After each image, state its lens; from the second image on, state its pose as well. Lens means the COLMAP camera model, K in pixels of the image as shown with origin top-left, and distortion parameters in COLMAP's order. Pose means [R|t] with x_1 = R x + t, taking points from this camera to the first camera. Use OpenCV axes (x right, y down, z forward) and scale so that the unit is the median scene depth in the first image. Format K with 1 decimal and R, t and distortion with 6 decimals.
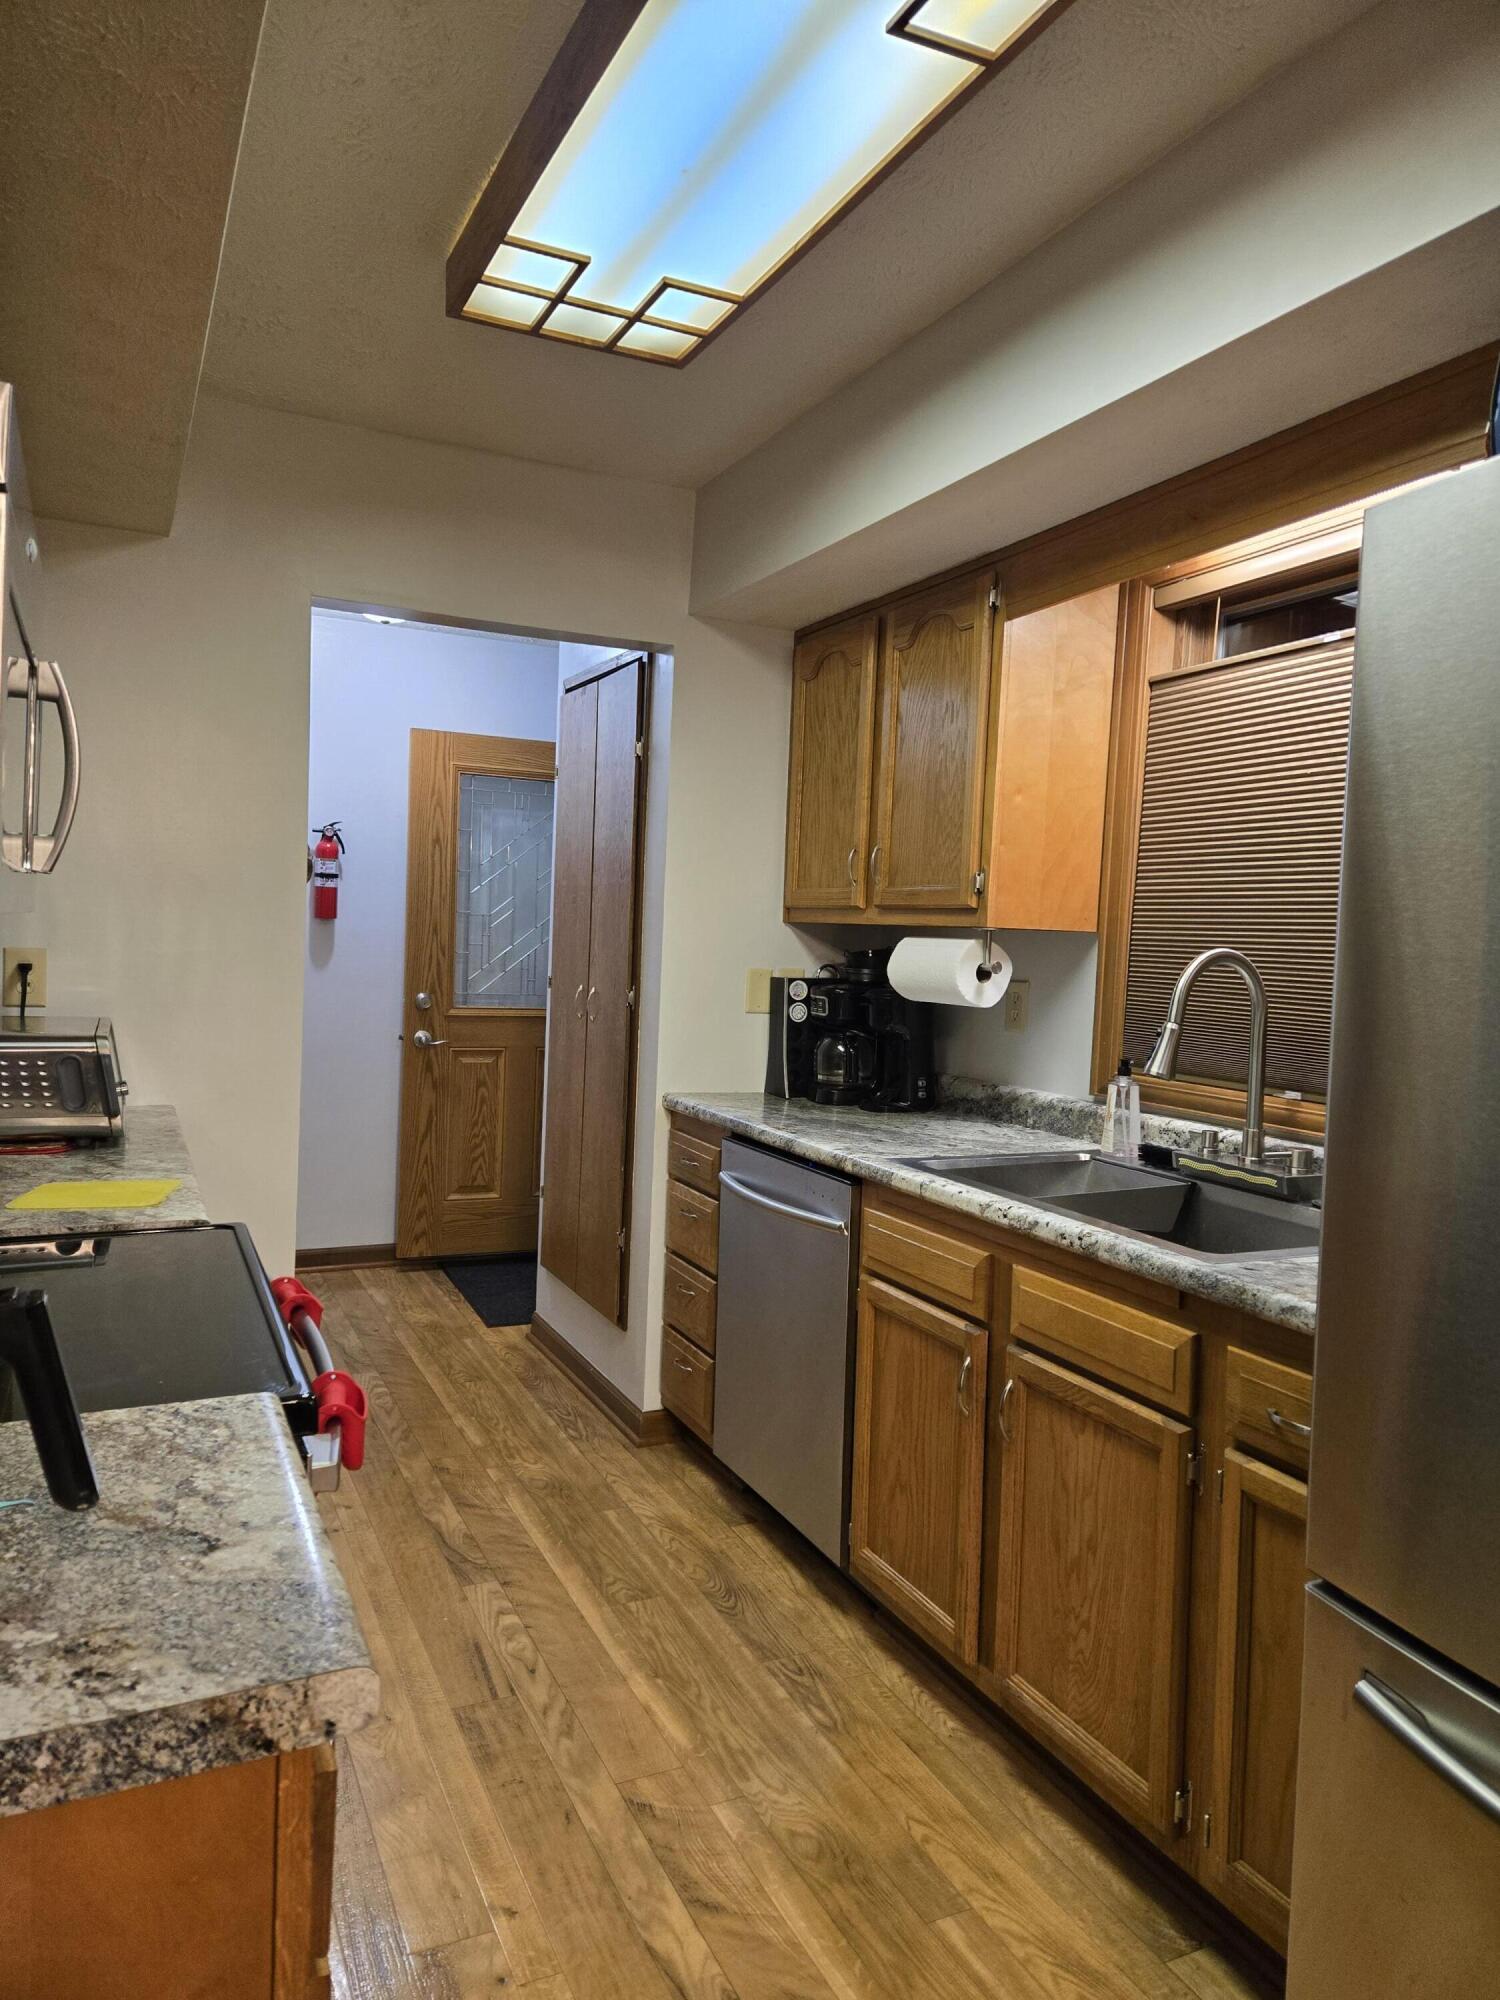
lens RADIAL K [[1325.8, 0, 740.1], [0, 1325.8, 1000.5], [0, 0, 1]] dist [0.038590, -0.003882]
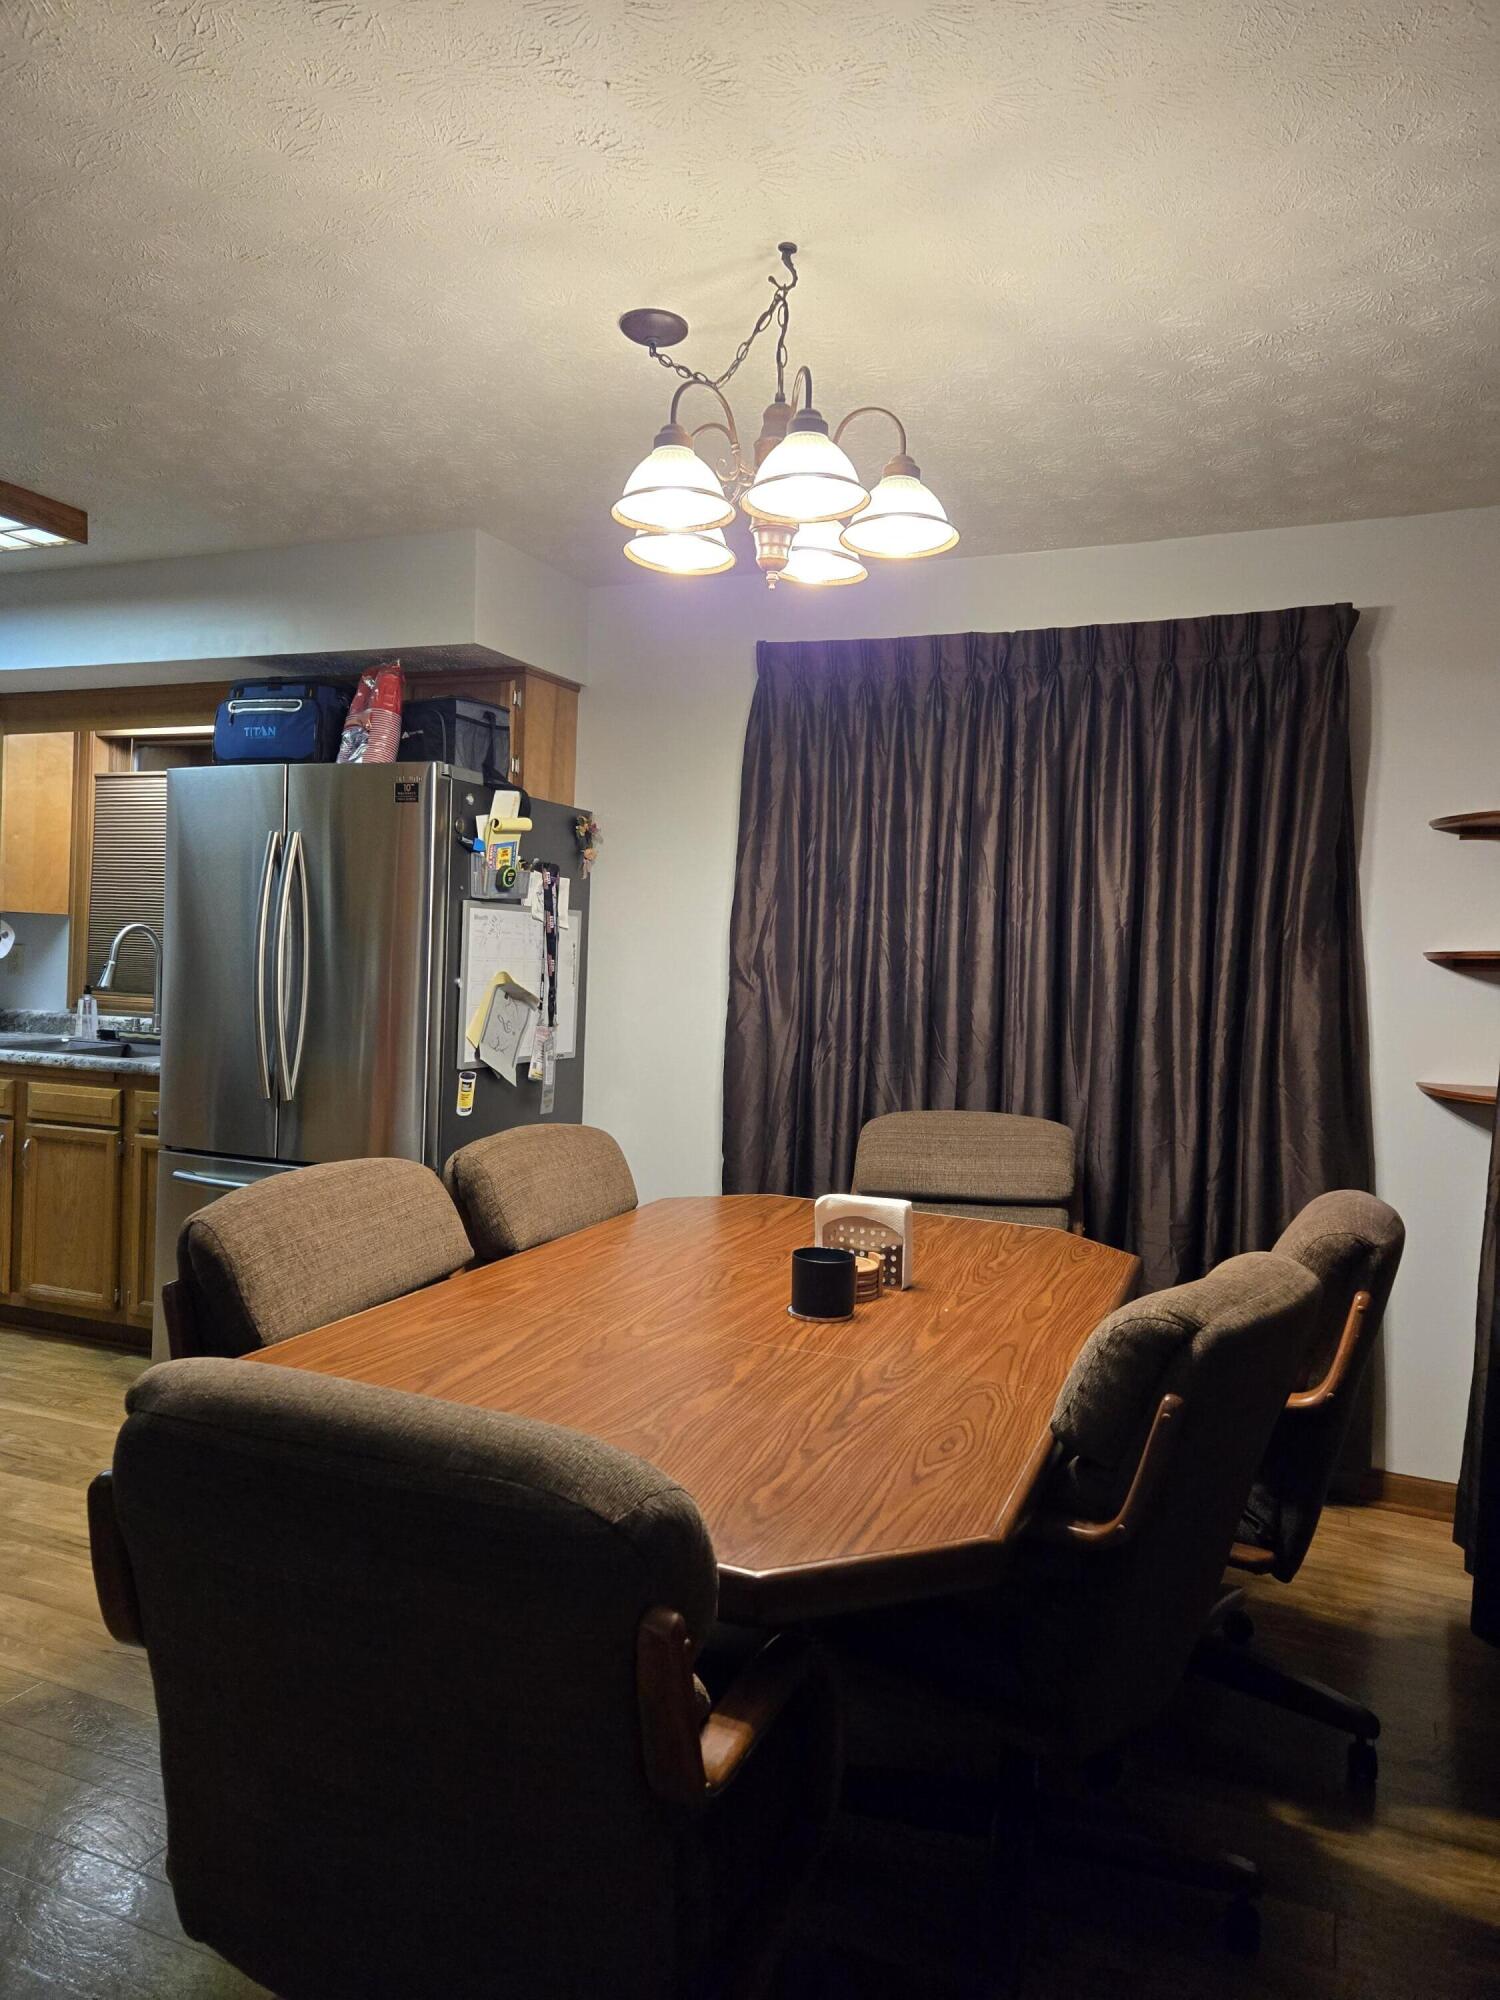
lens RADIAL K [[1325.8, 0, 739.8], [0, 1325.8, 1001.0], [0, 0, 1]] dist [0.038590, -0.003882]
pose [[0.745383, -0.027547, 0.666067, -0.290190], [0.020012, 0.999620, 0.018946, 0.053200], [-0.666336, -0.000793, 0.745651, -1.048794]]
